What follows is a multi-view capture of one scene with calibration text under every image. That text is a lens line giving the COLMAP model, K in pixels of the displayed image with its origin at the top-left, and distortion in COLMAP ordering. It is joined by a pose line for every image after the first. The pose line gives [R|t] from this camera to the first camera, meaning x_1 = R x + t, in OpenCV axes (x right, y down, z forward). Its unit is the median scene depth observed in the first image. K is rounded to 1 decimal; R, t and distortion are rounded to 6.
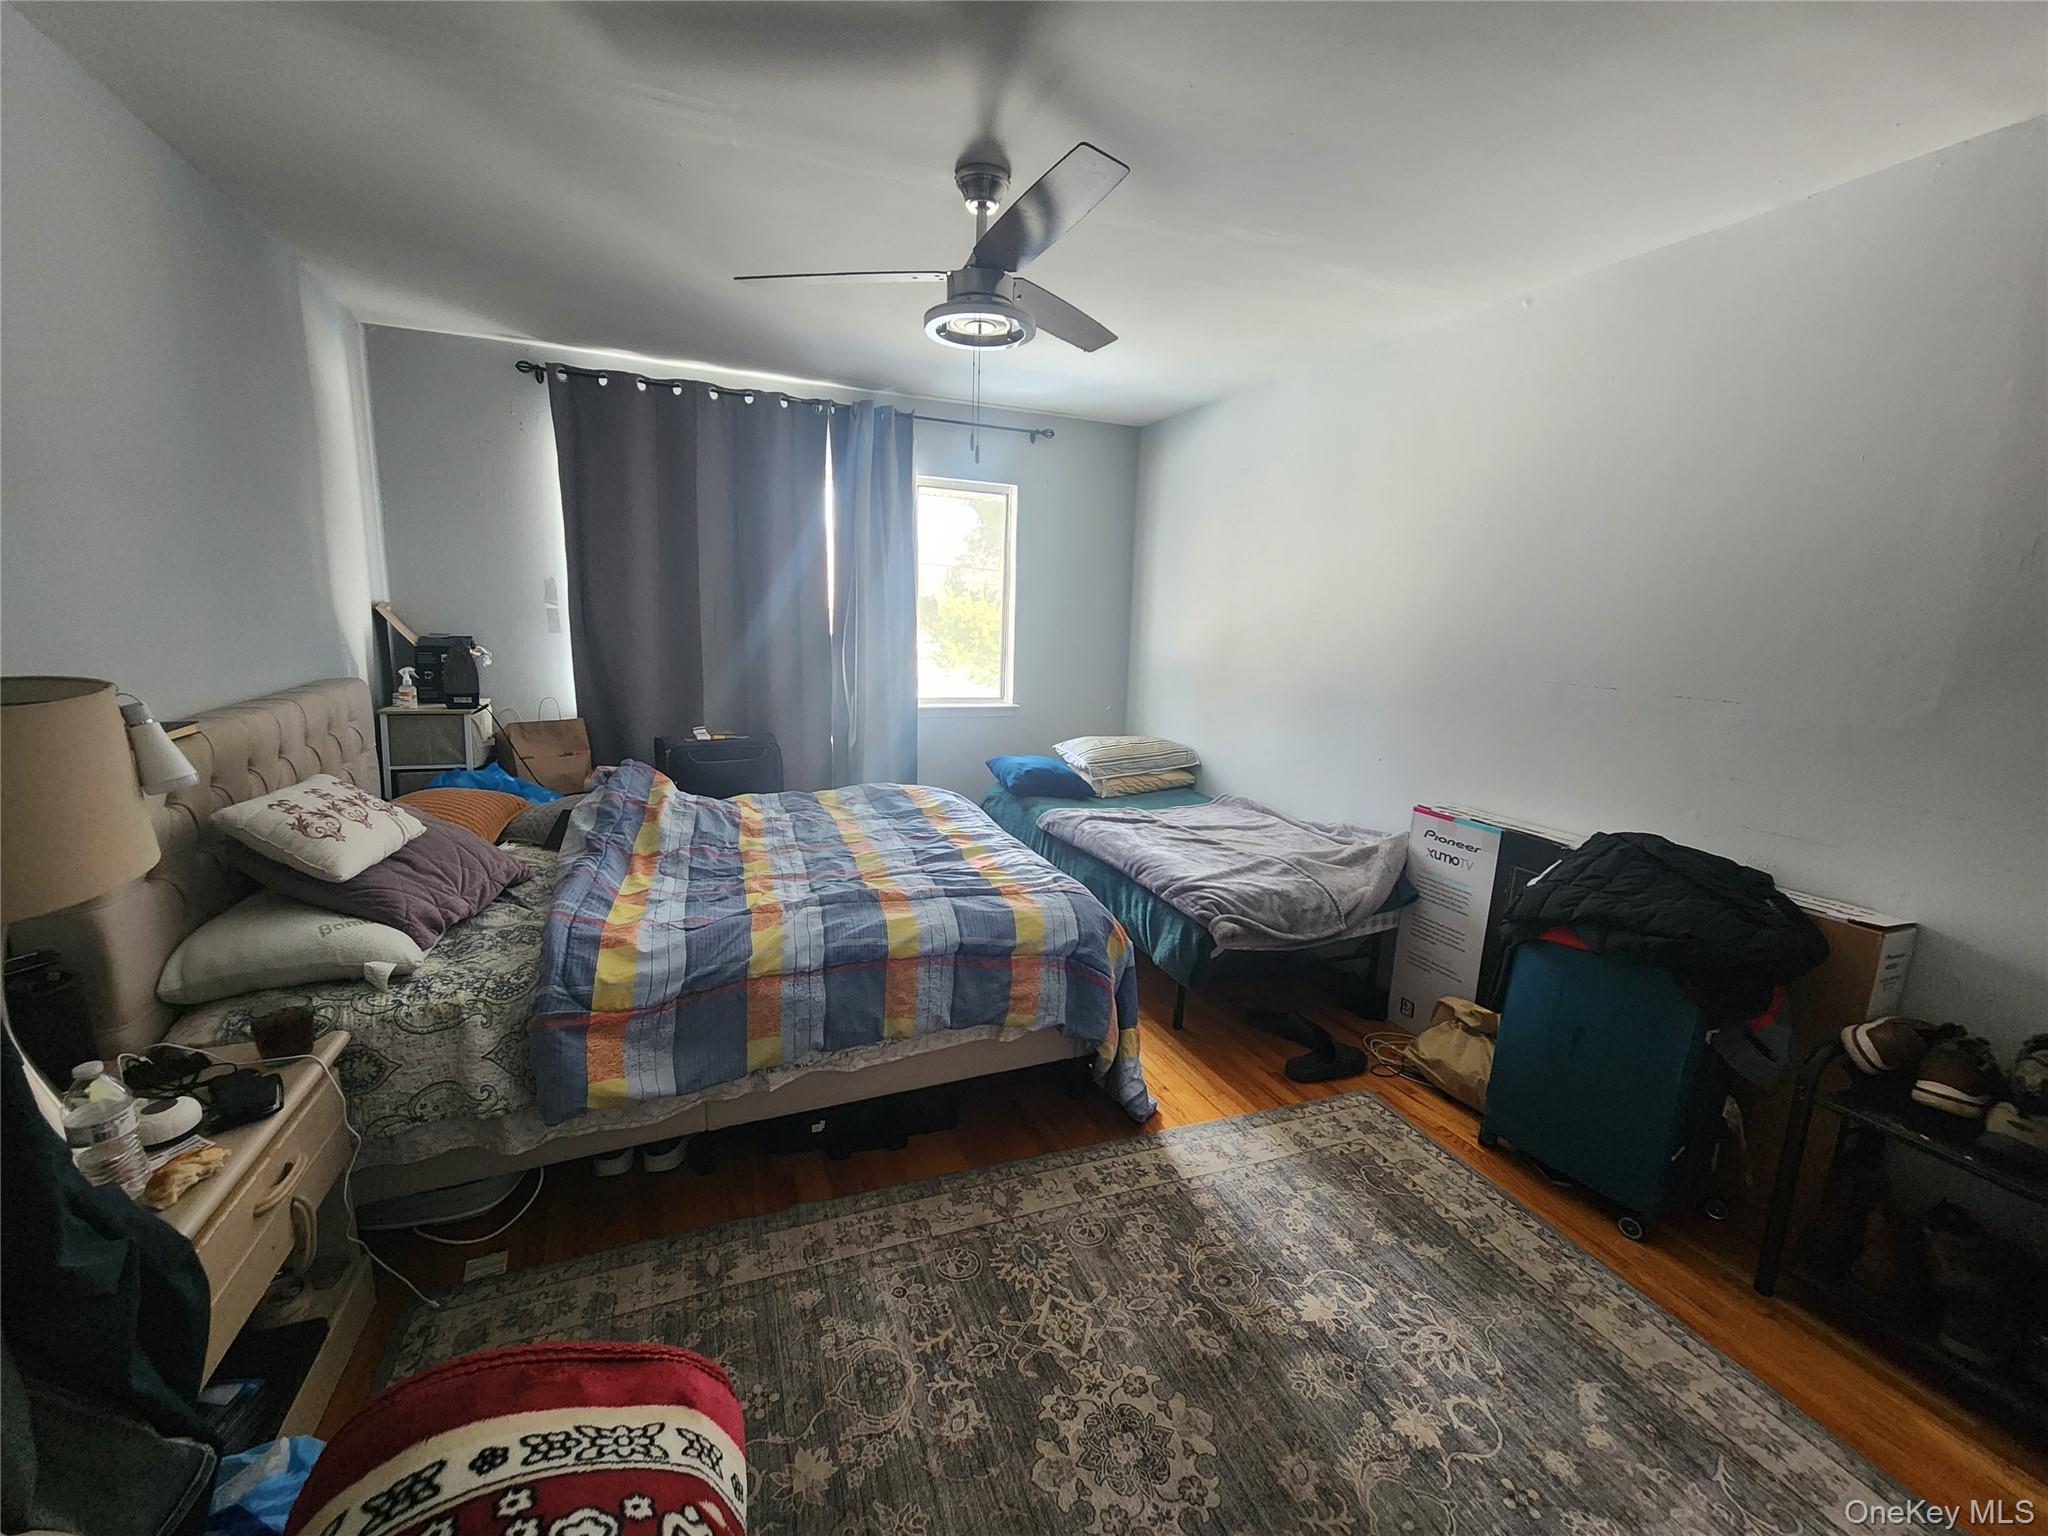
lens RADIAL K [[837.1, 0, 1026.1], [0, 837.1, 756.5], [0, 0, 1]] dist [-0.002842, -0.000423]
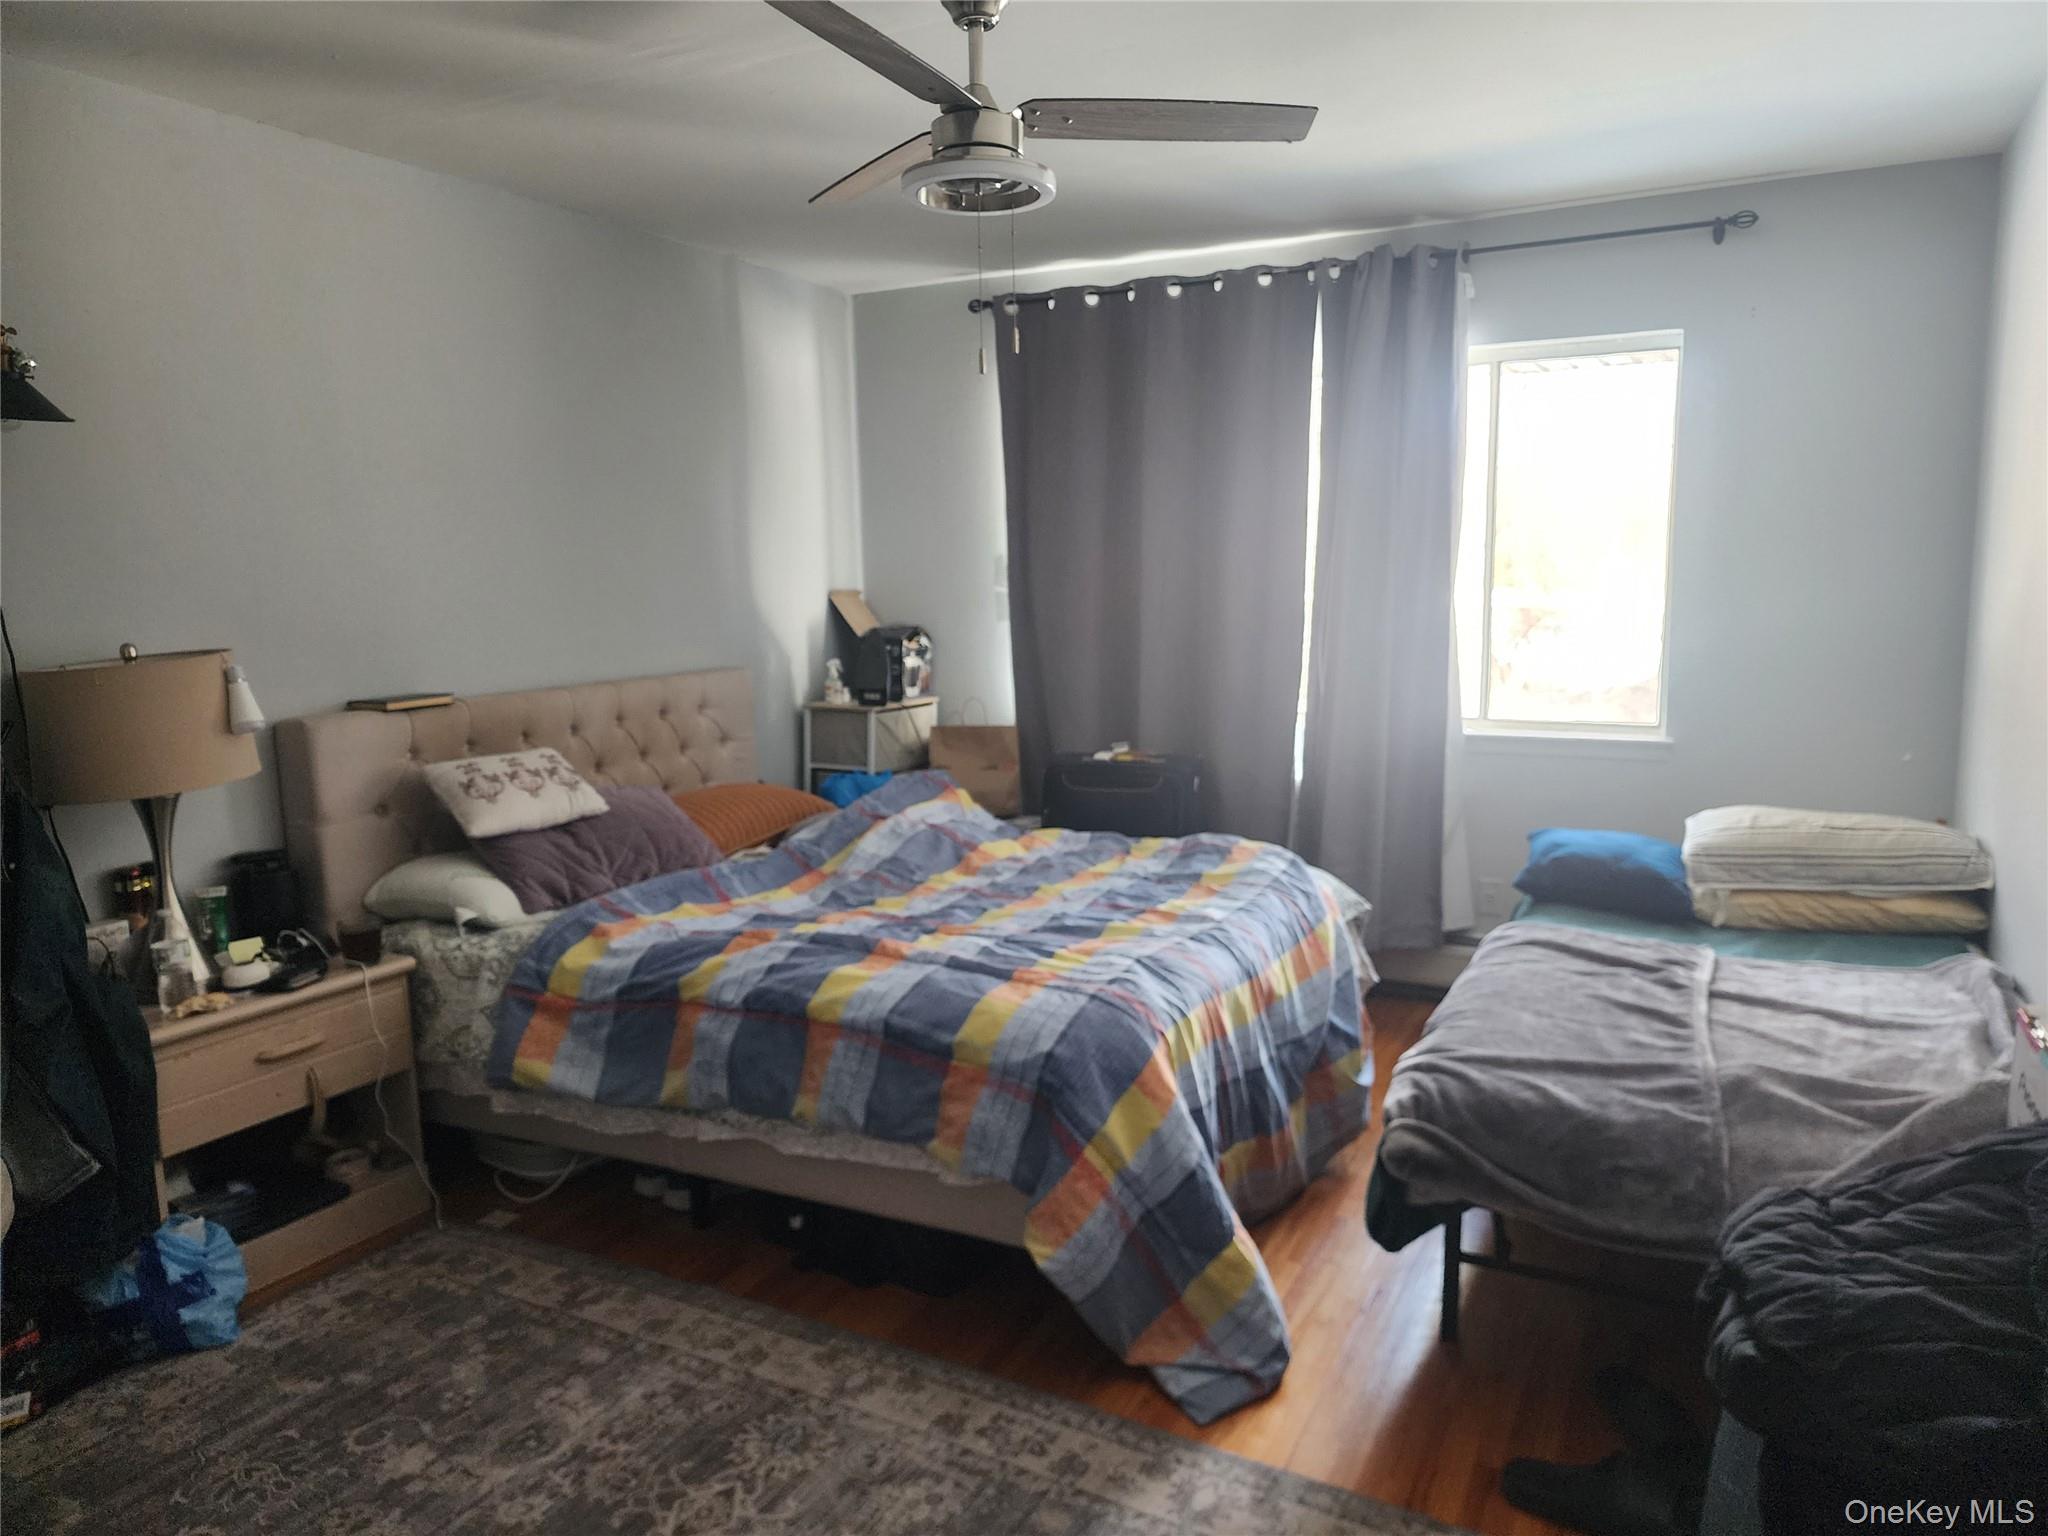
lens RADIAL K [[1367.4, 0, 1024.0], [0, 1367.4, 768.0], [0, 0, 1]] dist [0.061050, -0.069075]
pose [[0.649218, 0.063690, -0.757931, 0.768575], [-0.094928, 0.995481, 0.002339, -0.013194], [0.754655, 0.070431, 0.652331, 0.238051]]
